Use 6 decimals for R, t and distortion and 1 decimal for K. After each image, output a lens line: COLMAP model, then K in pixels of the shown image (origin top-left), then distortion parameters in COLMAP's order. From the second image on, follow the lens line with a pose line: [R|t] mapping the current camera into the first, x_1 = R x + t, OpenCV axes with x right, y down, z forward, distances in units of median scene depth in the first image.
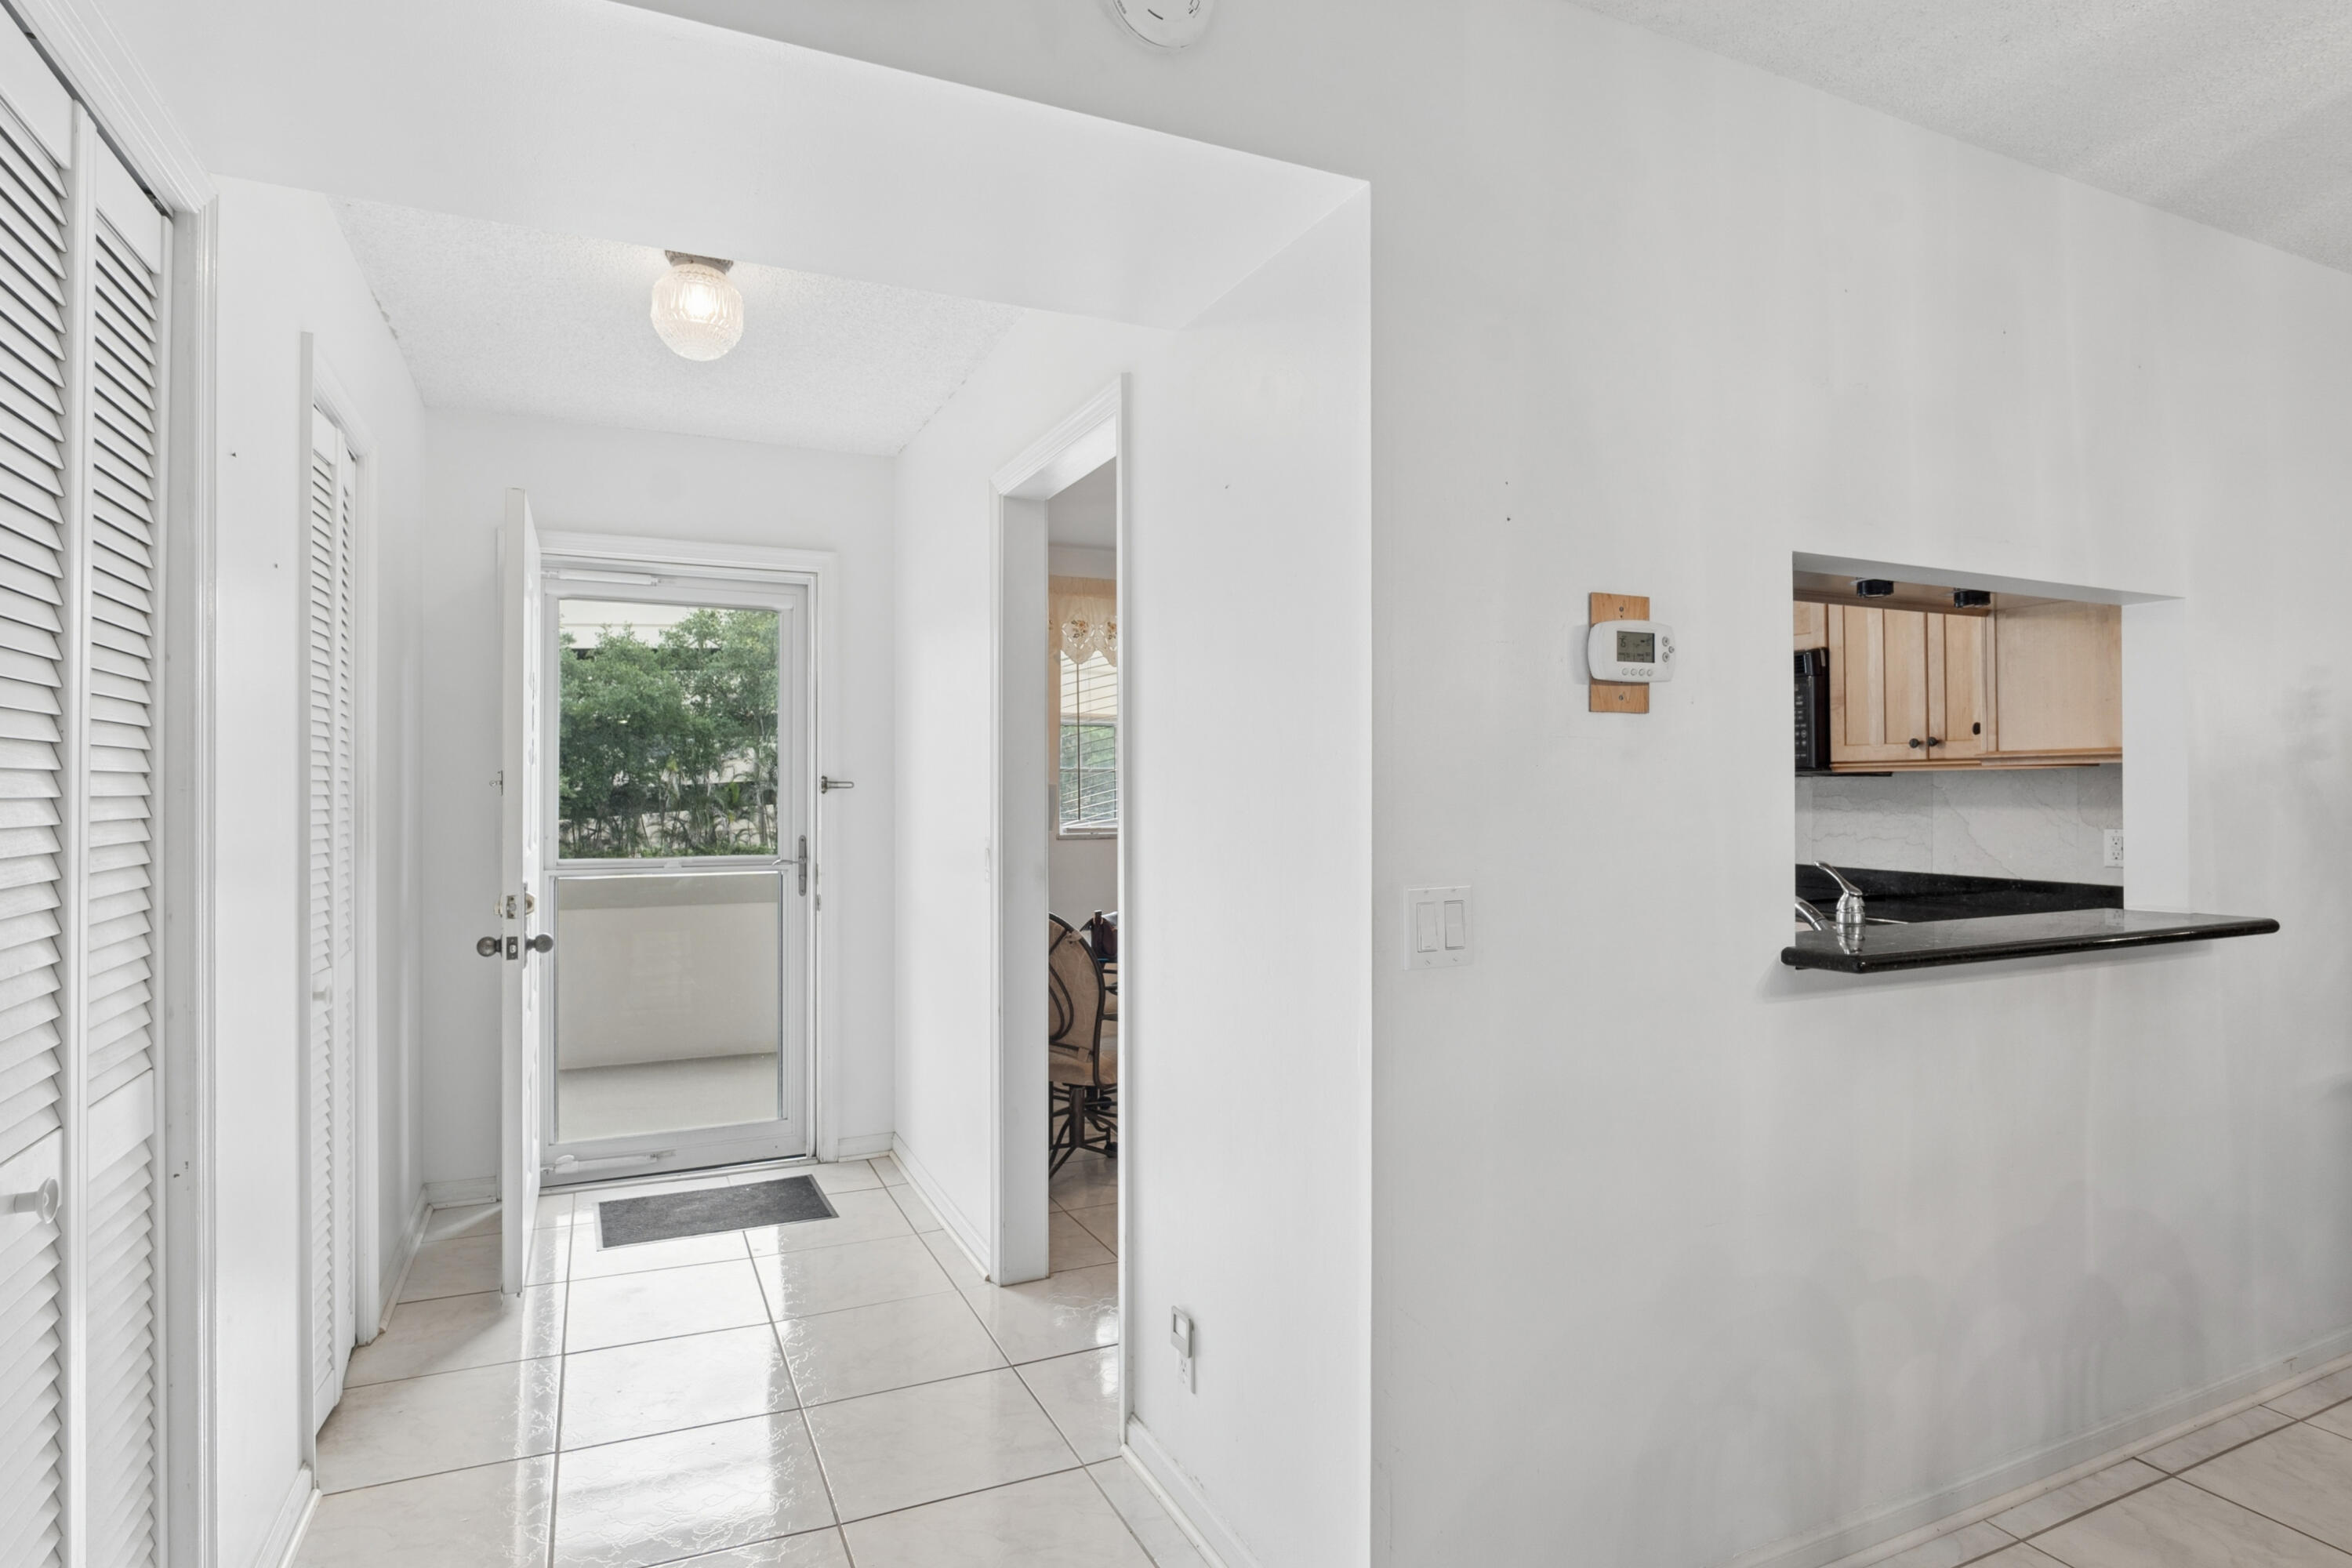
lens RADIAL K [[1253.0, 0, 1184.9], [0, 1253.0, 780.8], [0, 0, 1]] dist [-0.021004, 0.009303]
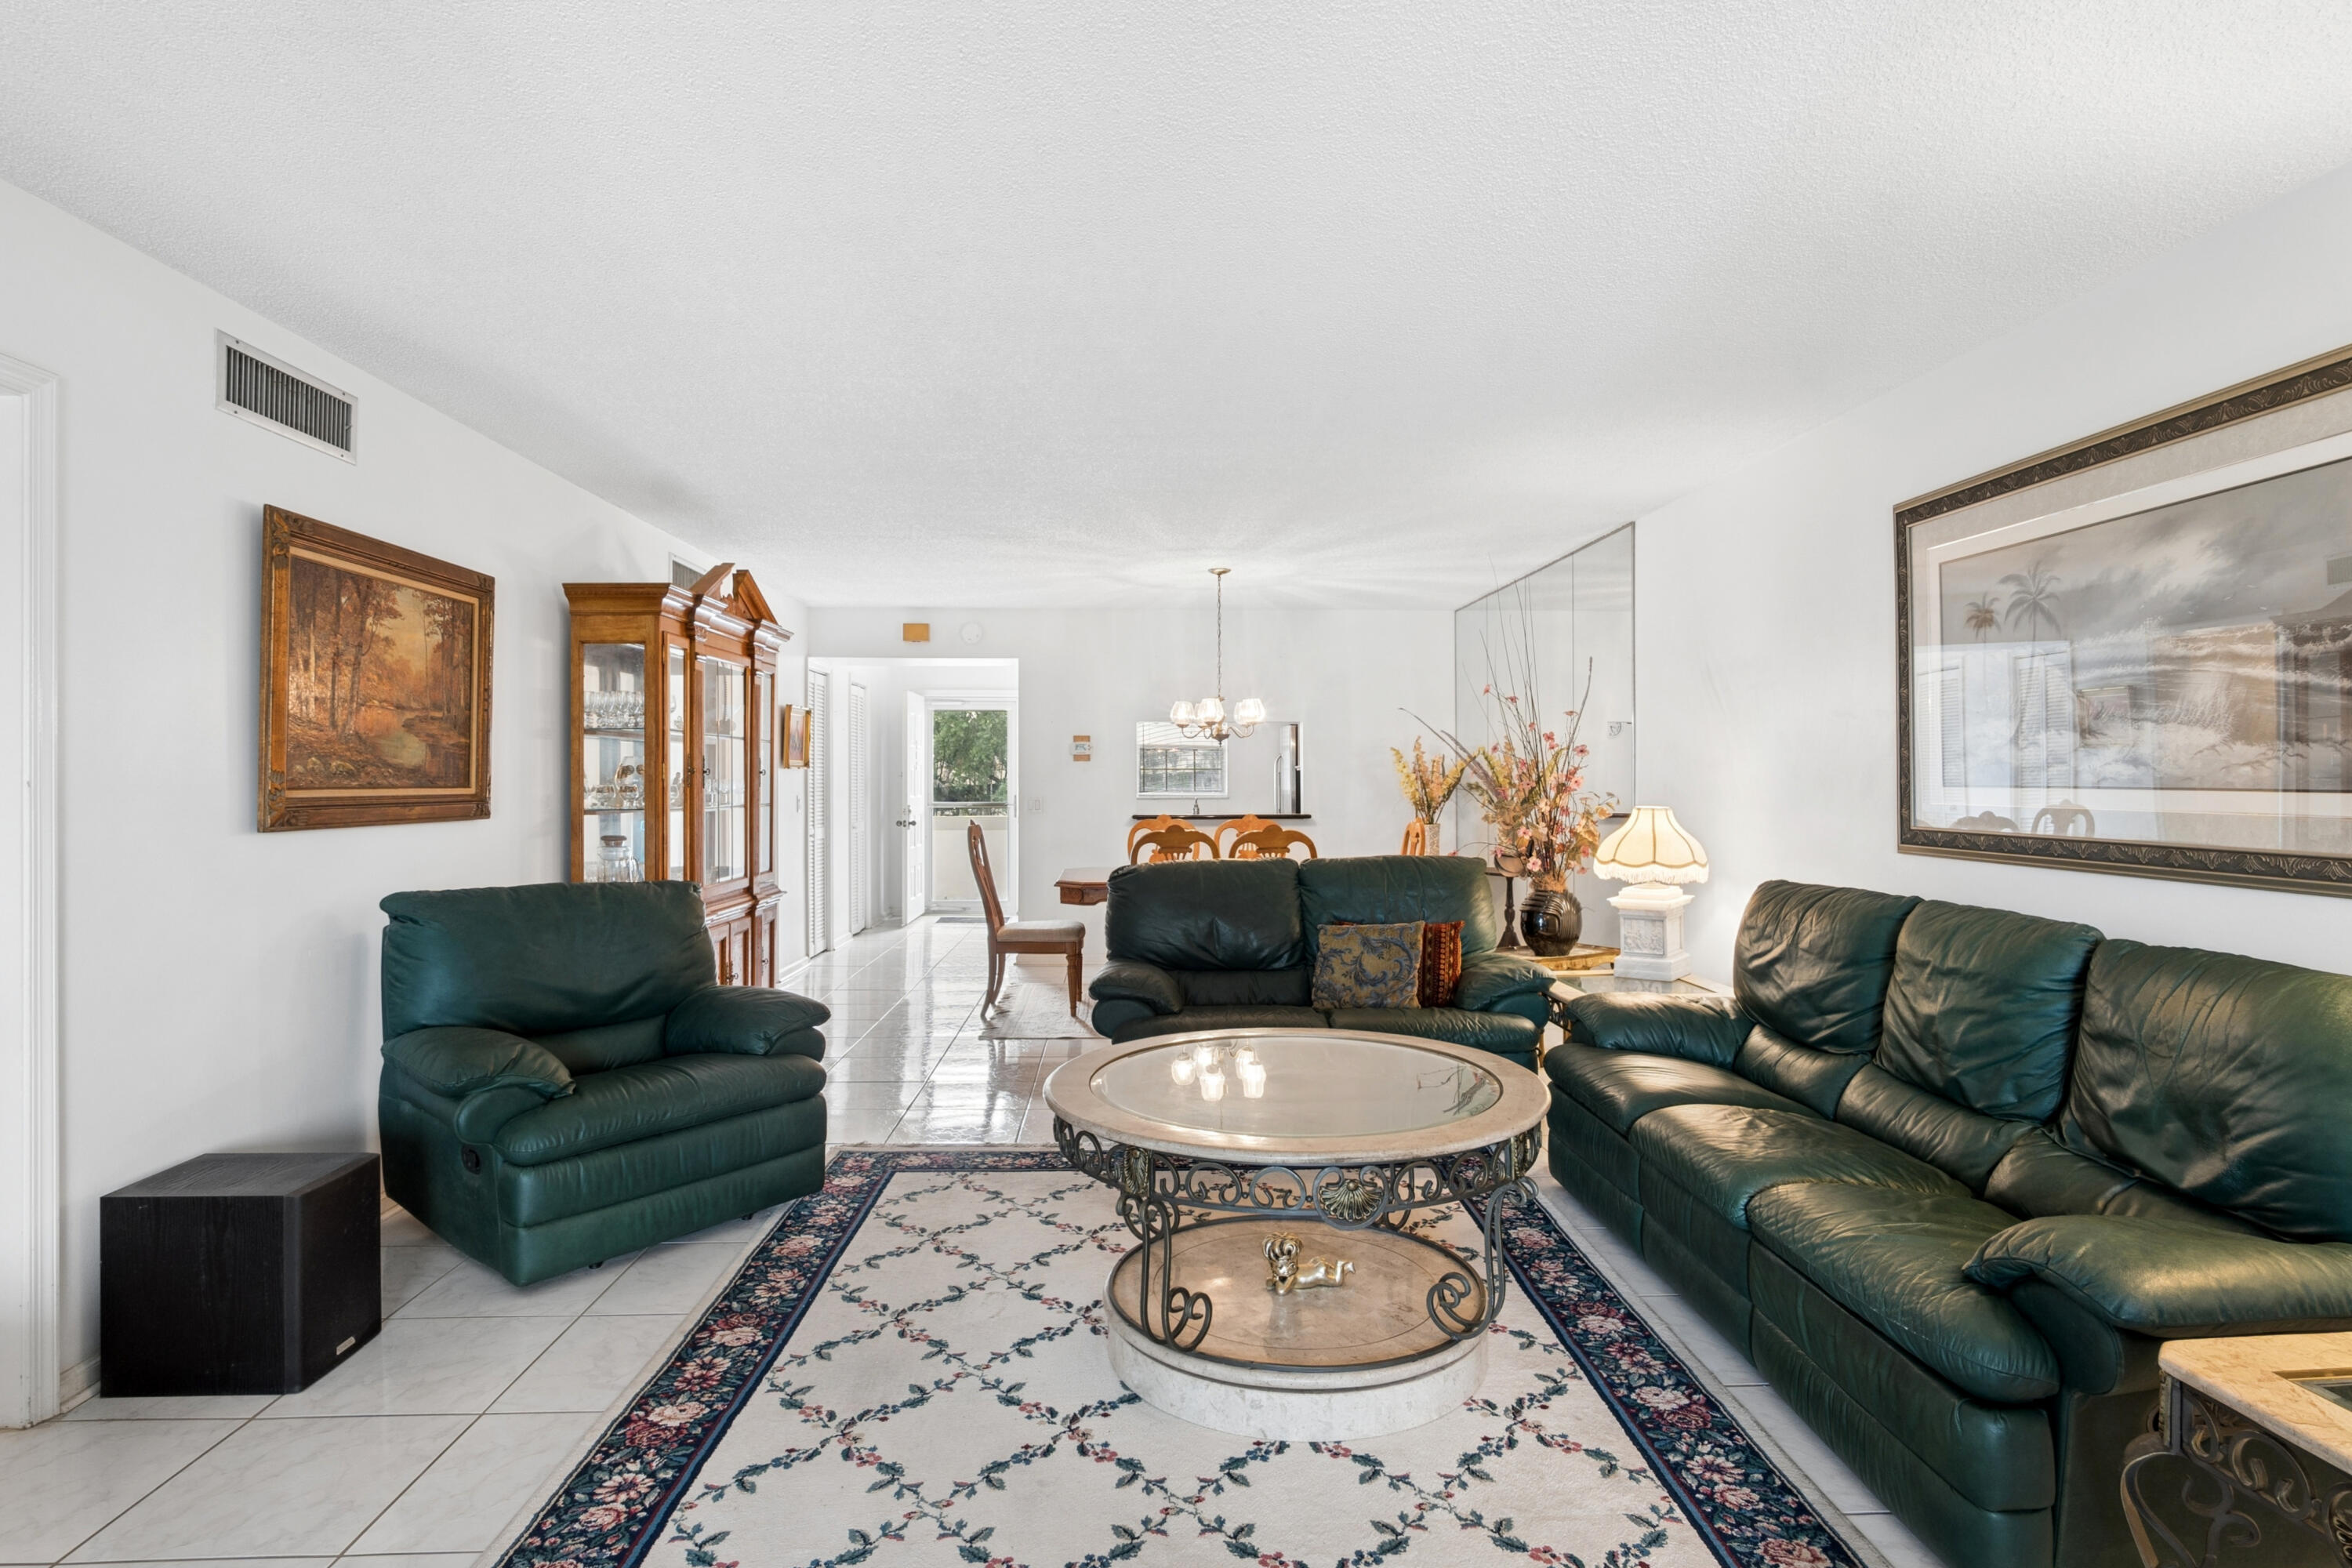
lens RADIAL K [[1243.1, 0, 1184.3], [0, 1243.1, 770.6], [0, 0, 1]] dist [-0.025762, 0.010172]
pose [[0.925060, -0.002255, -0.379813, 1.323810], [0.002683, 0.999996, 0.000598, -0.011553], [0.379811, -0.001573, 0.925063, -1.684213]]
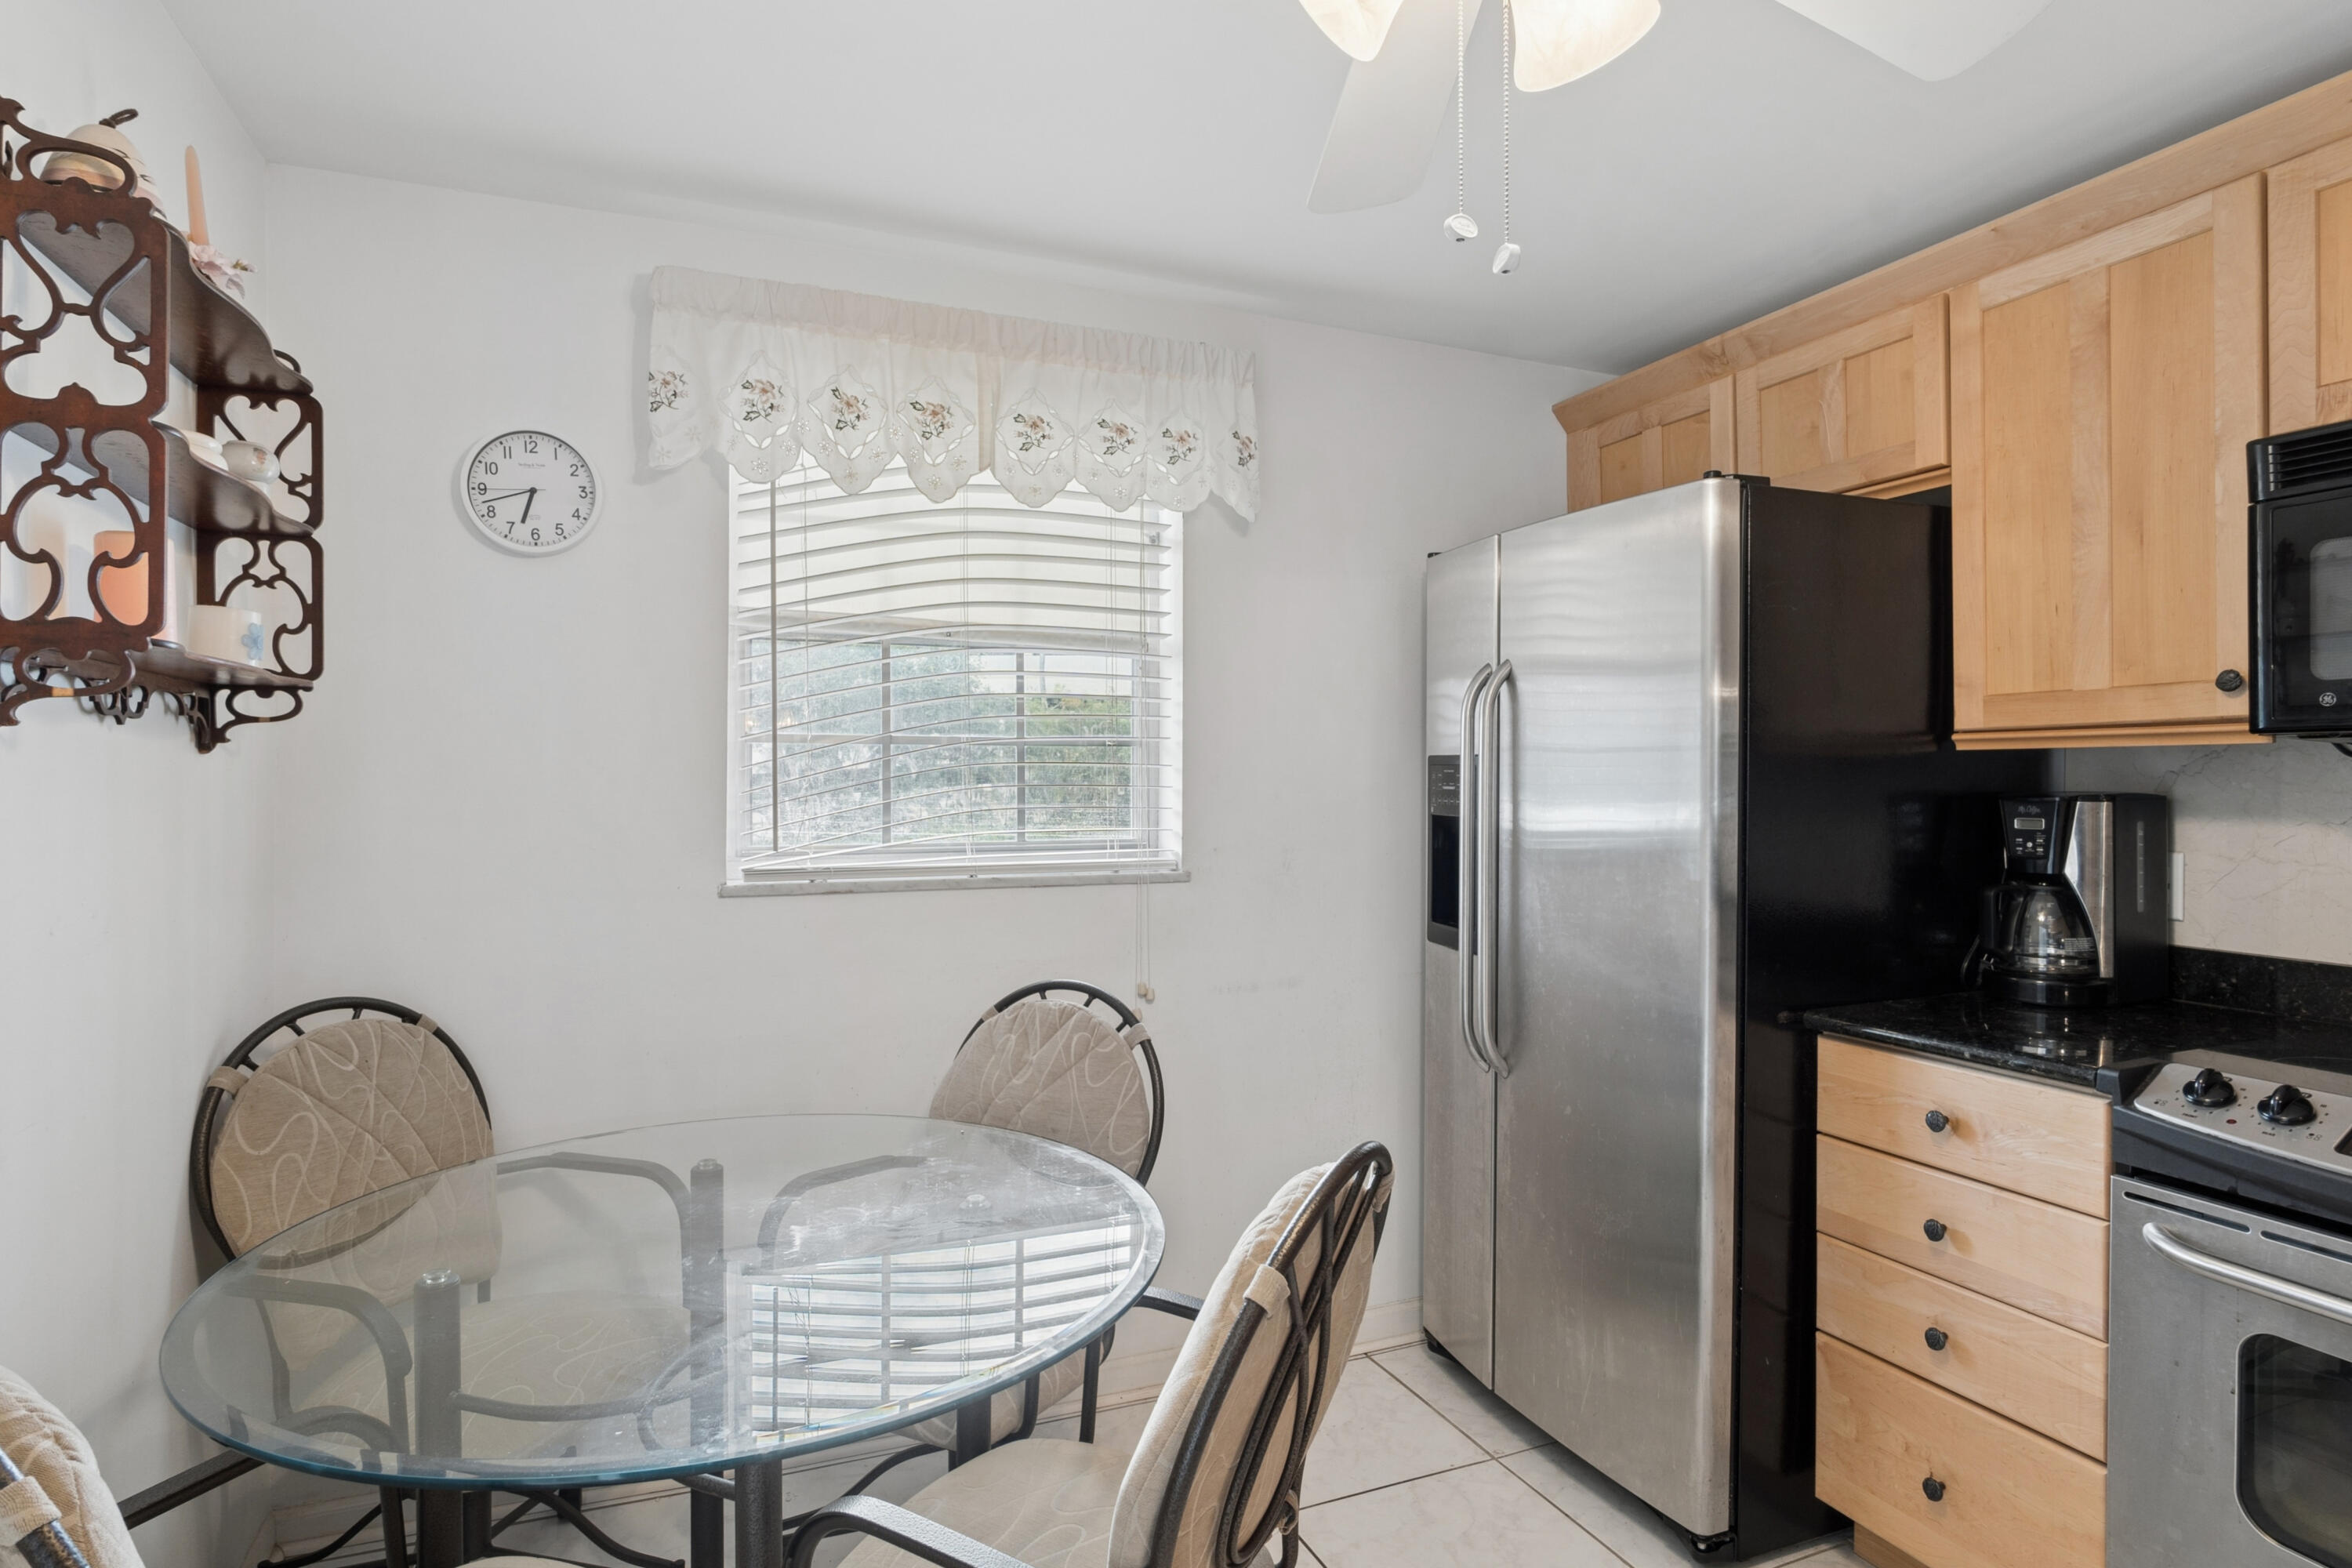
lens RADIAL K [[1253.0, 0, 1184.9], [0, 1253.0, 780.8], [0, 0, 1]] dist [-0.021004, 0.009303]
pose [[0.998784, -0.002543, -0.049234, 0.115677], [0.003001, 0.999953, 0.009243, 0.002148], [0.049208, -0.009379, 0.998744, 0.892700]]
